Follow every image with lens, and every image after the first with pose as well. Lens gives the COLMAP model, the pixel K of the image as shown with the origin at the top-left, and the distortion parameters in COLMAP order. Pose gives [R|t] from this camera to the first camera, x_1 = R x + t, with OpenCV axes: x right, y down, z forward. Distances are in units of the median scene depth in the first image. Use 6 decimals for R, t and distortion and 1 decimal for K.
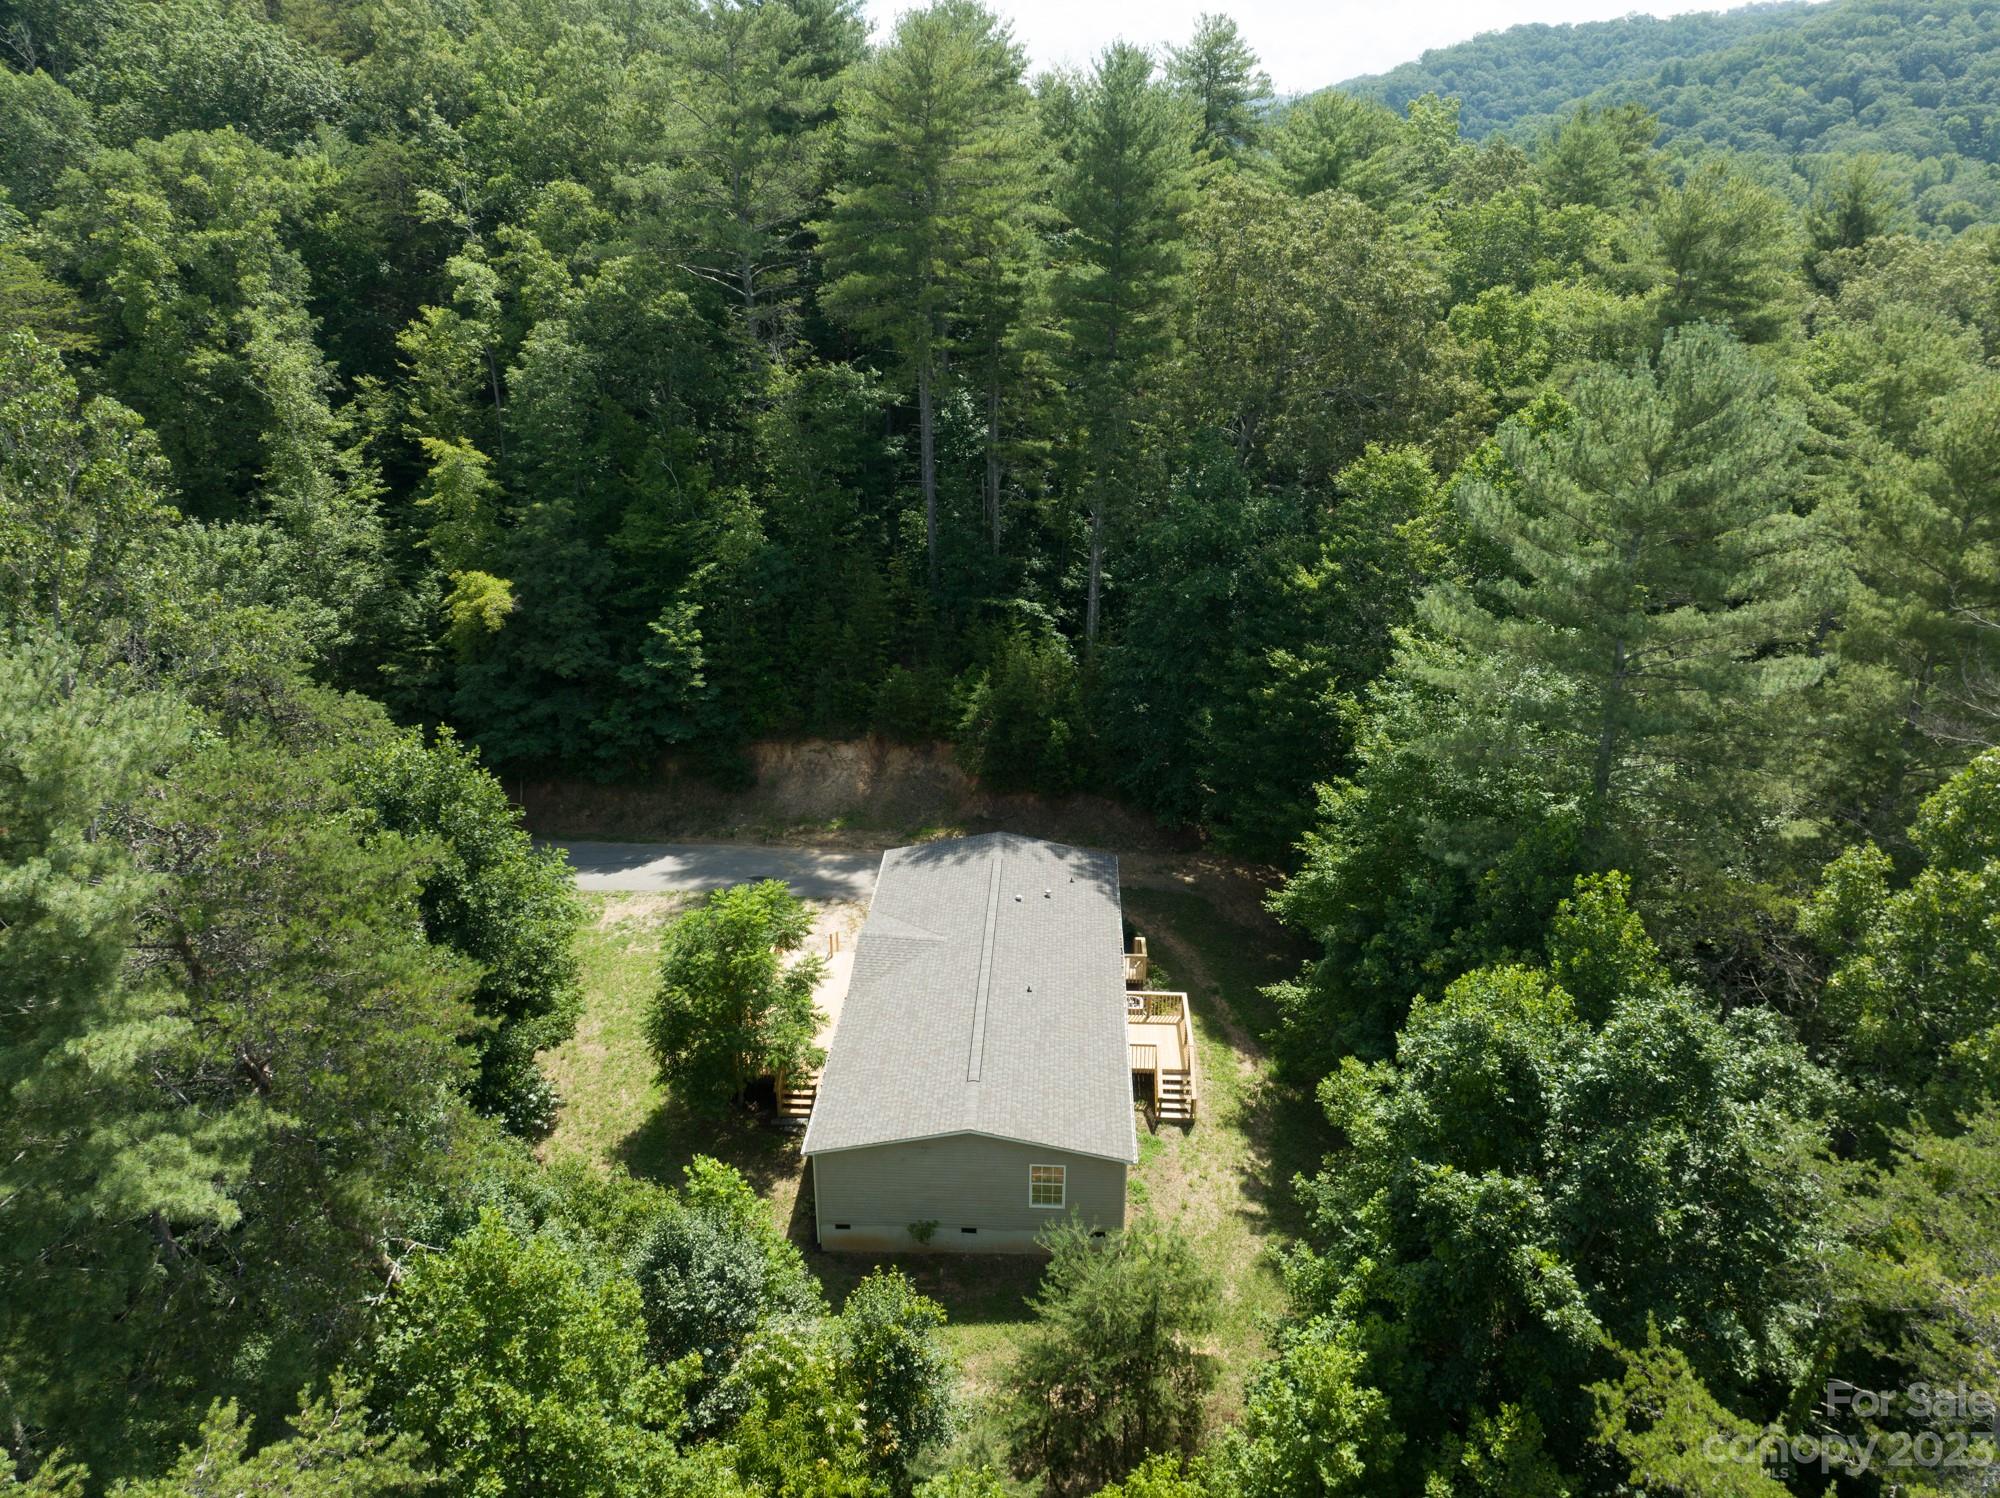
lens RADIAL K [[1405.0, 0, 1004.7], [0, 1405.0, 745.5], [0, 0, 1]] dist [-0.054524, 0.038440]
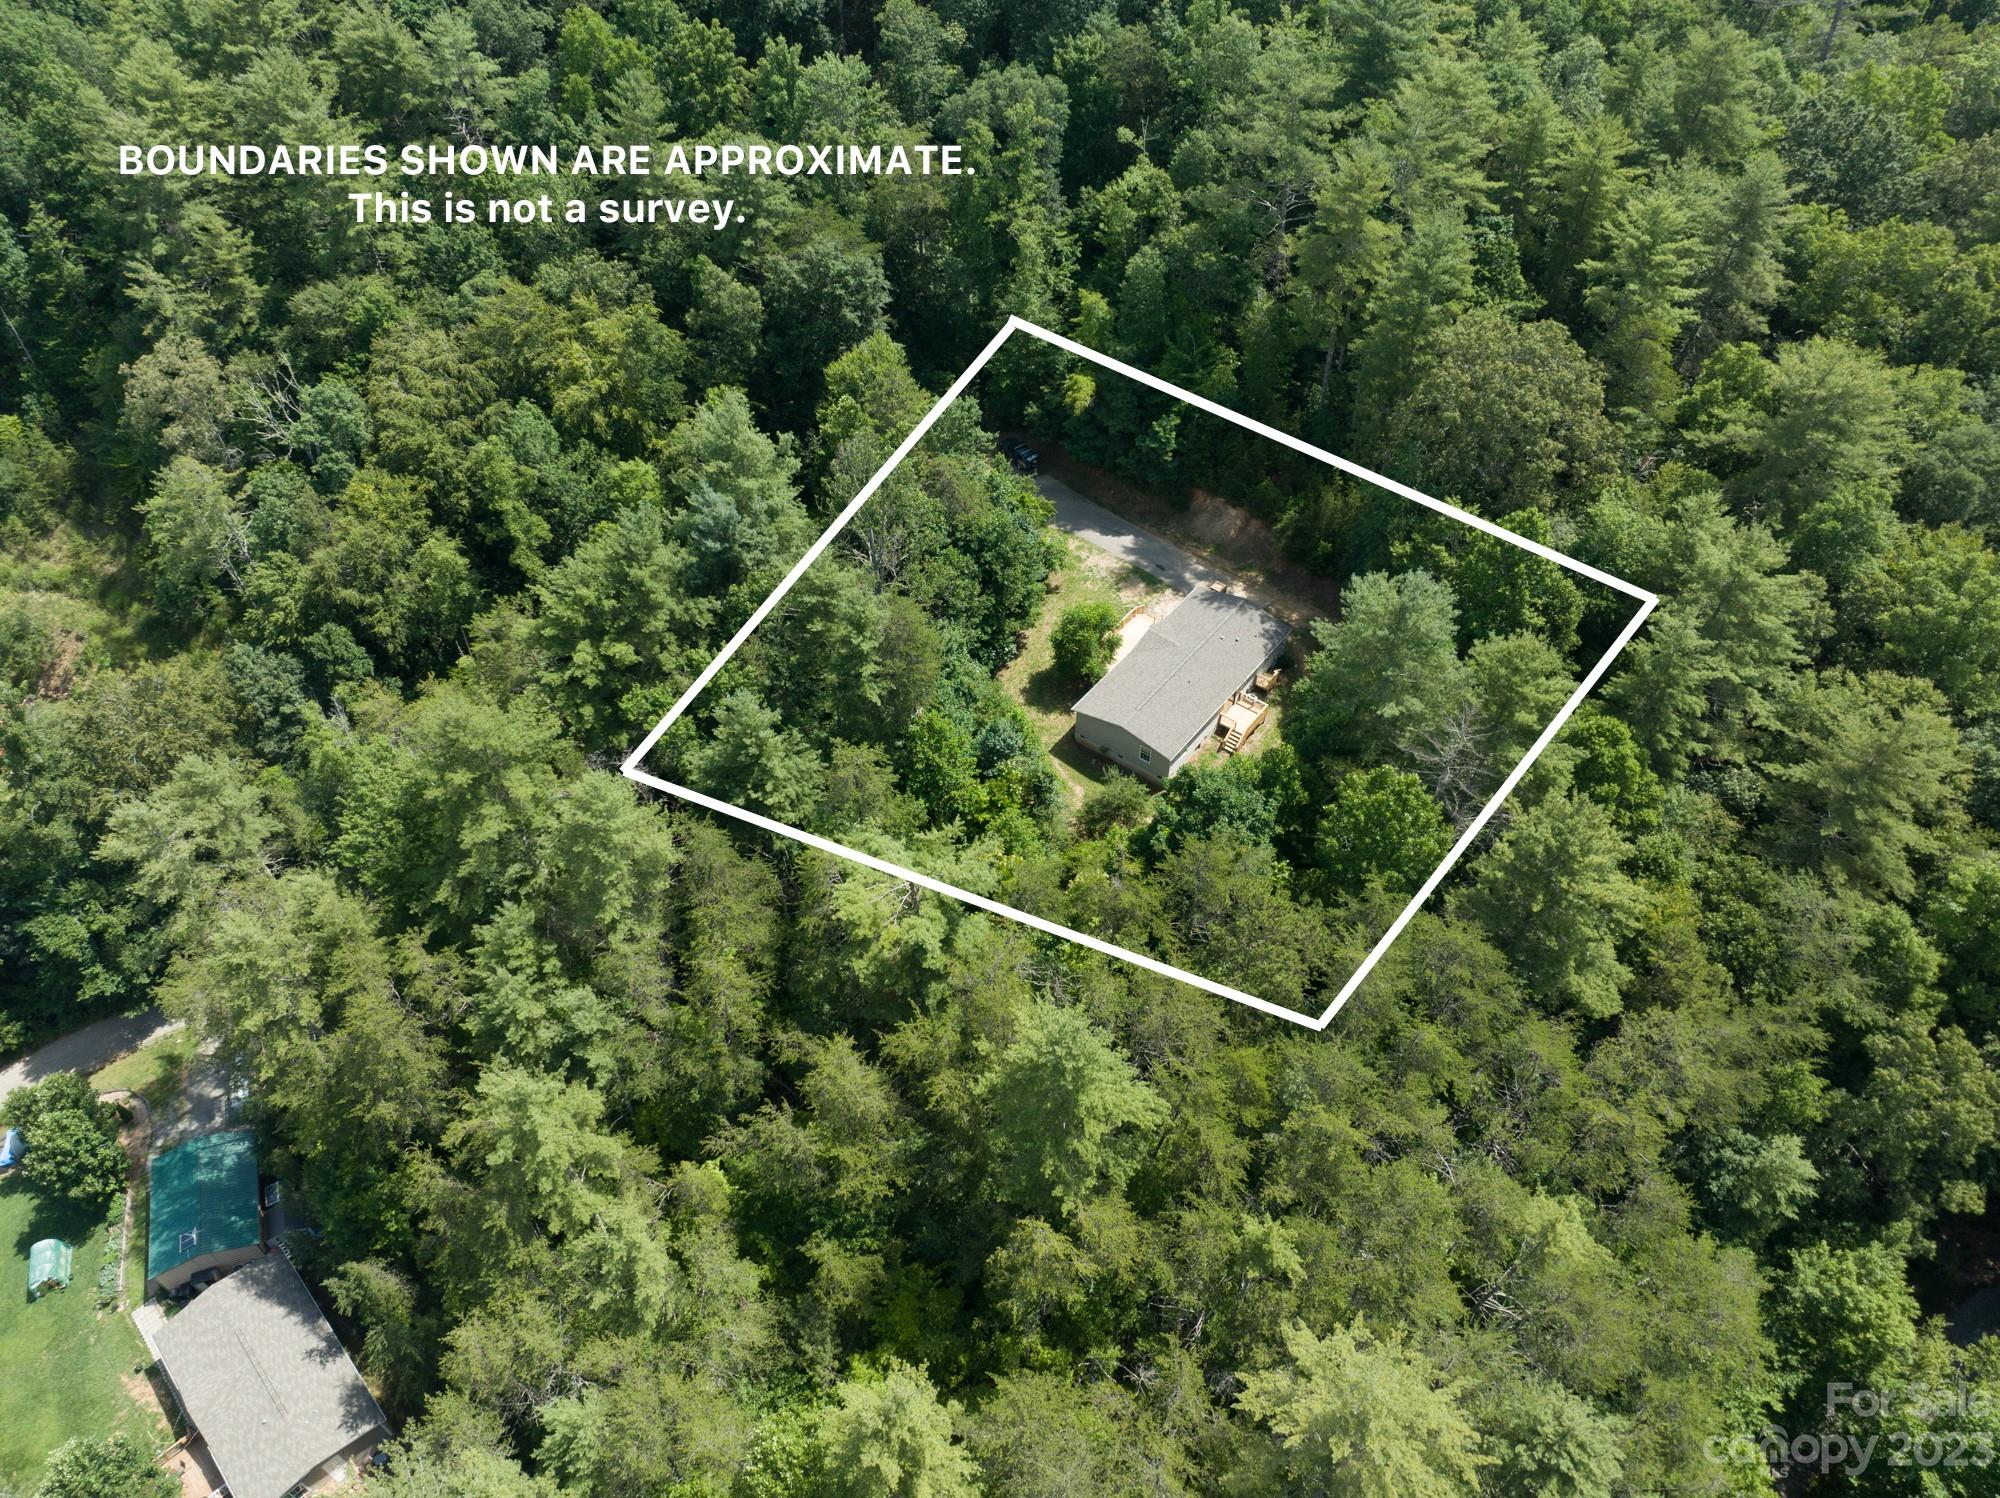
lens RADIAL K [[1406.2, 0, 1005.9], [0, 1406.2, 744.0], [0, 0, 1]] dist [-0.037965, 0.003423]
pose [[0.823969, 0.409299, -0.391854, 0.546329], [-0.211590, 0.863771, 0.457307, -0.566241], [0.525647, -0.293895, 0.798324, -0.838534]]
